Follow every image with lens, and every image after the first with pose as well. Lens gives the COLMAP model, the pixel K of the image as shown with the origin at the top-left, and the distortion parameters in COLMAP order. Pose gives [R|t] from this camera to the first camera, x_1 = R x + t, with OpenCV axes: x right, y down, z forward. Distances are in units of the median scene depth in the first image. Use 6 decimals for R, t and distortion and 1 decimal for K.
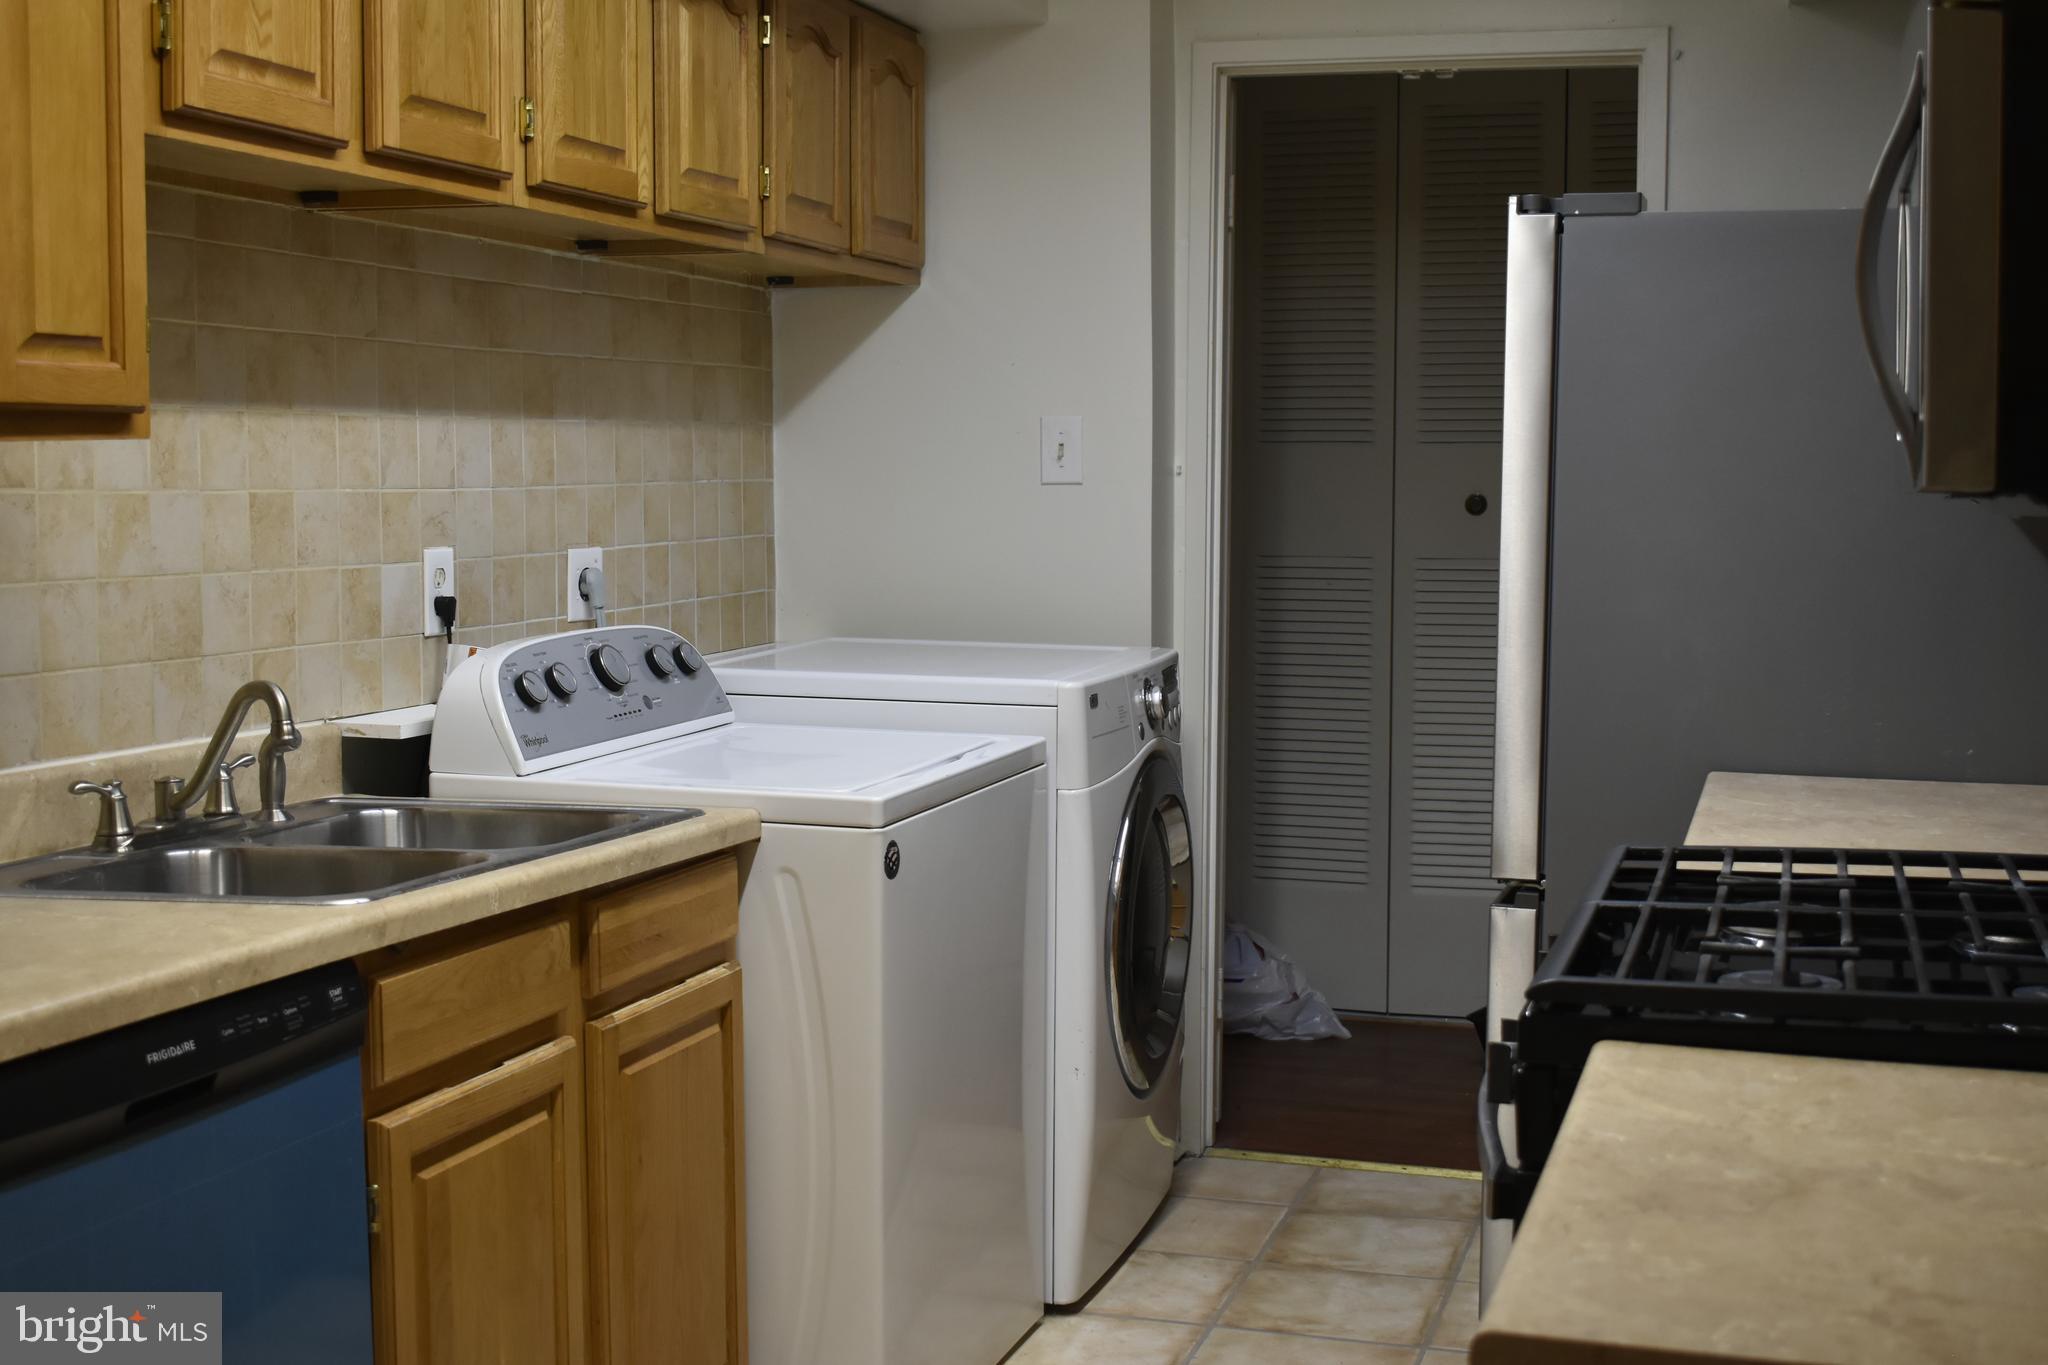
lens RADIAL K [[2579.7, 0, 1022.9], [0, 2579.7, 683.5], [0, 0, 1]] dist [-0.030160, 0.000000]
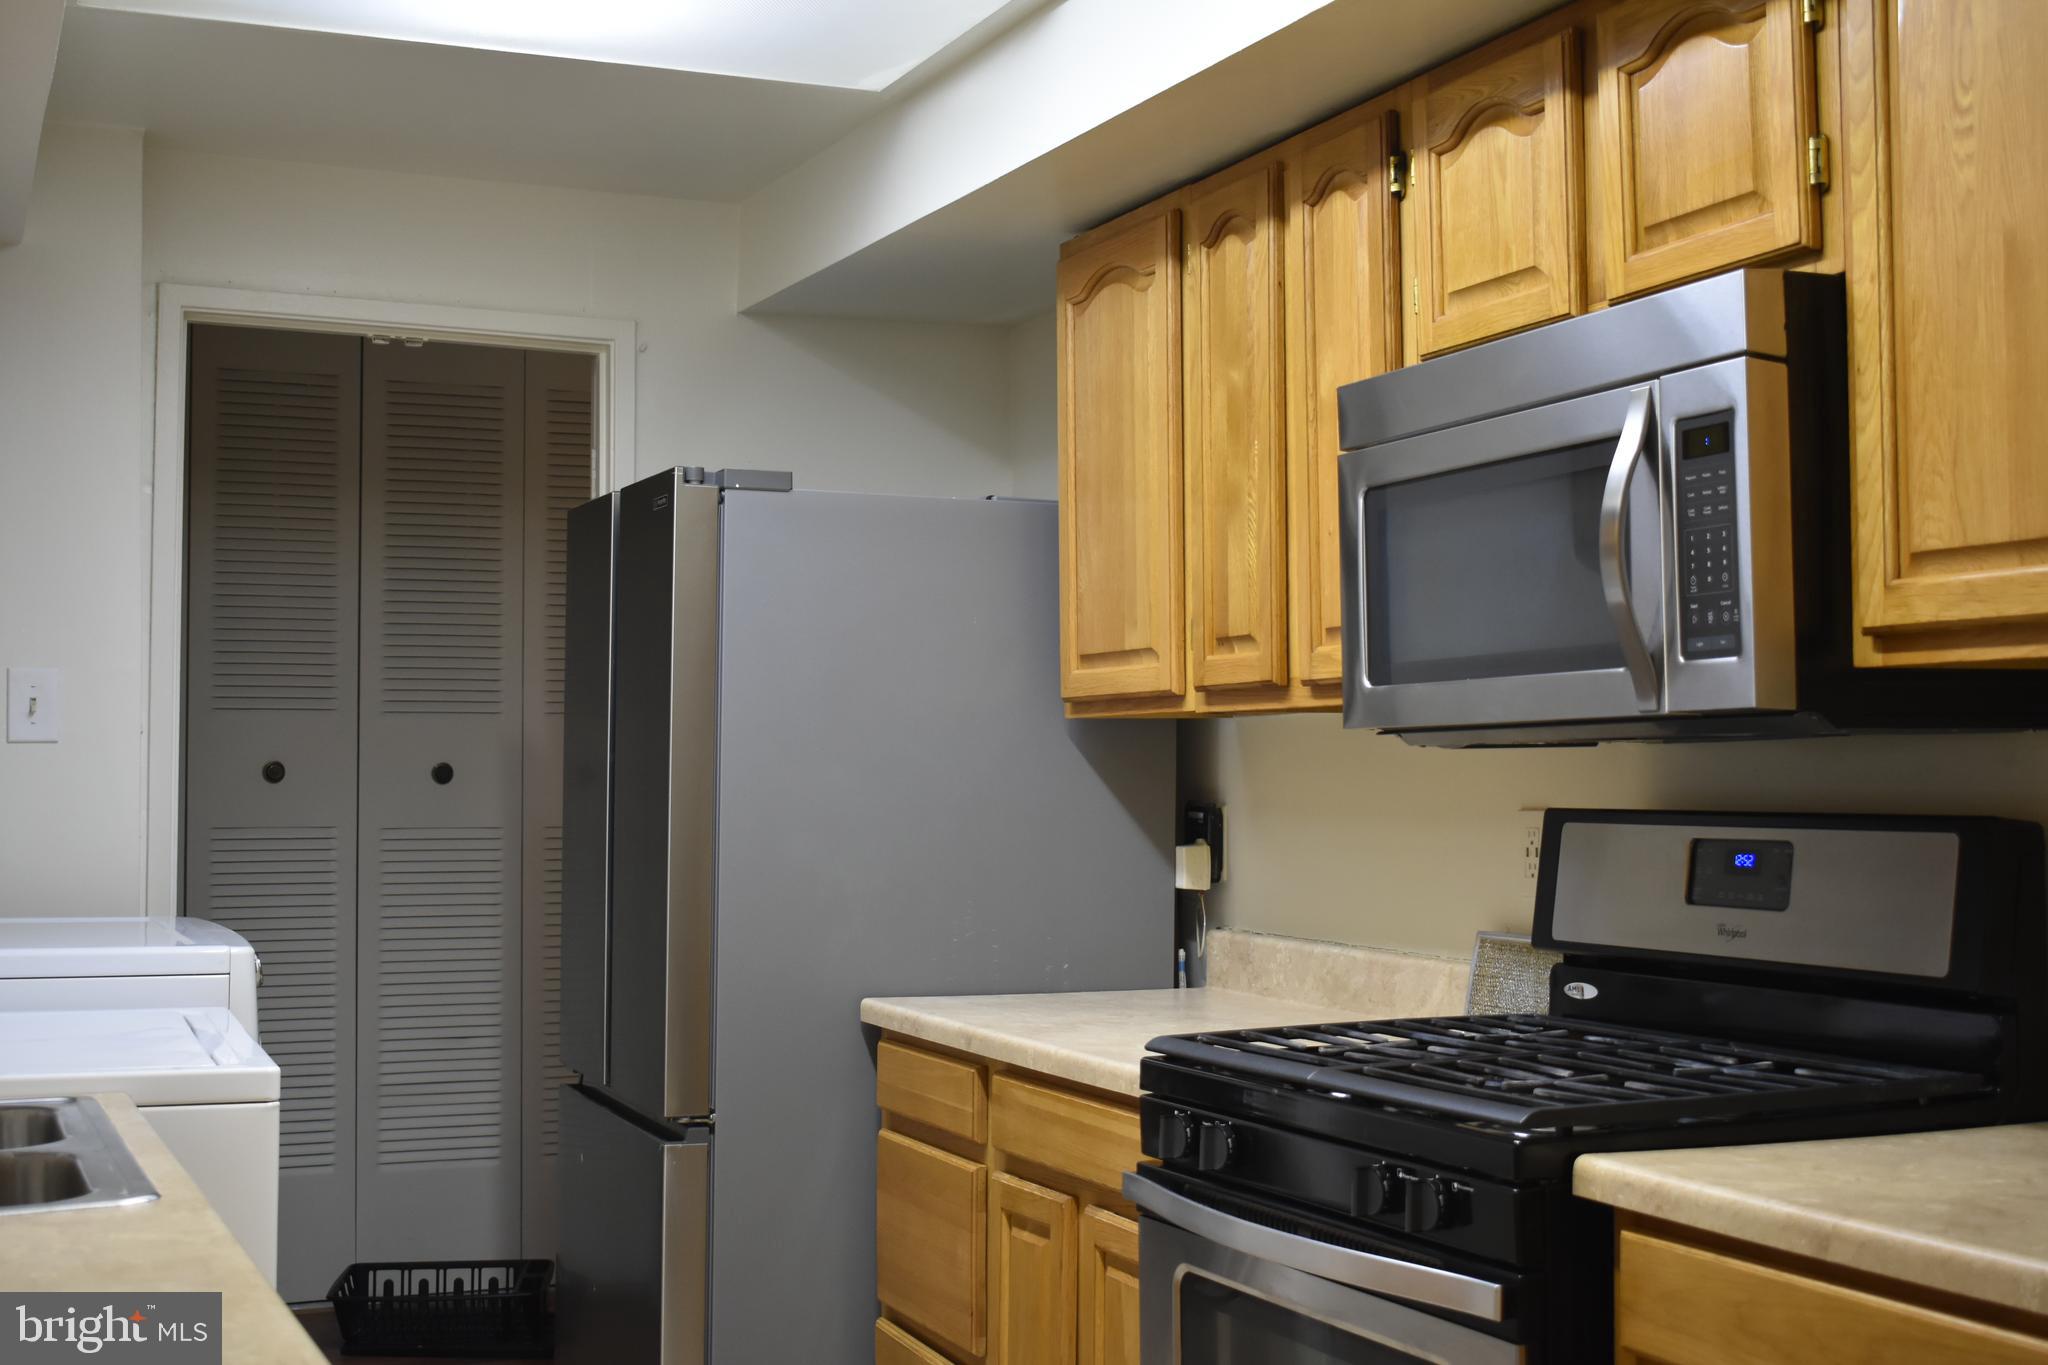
lens RADIAL K [[2579.7, 0, 1025.8], [0, 2579.7, 675.5], [0, 0, 1]] dist [-0.030160, 0.000000]
pose [[0.750632, 0.022913, 0.660323, -0.249754], [0.055690, 0.993648, -0.097786, 0.005524], [-0.658369, 0.110175, 0.744588, 0.074369]]
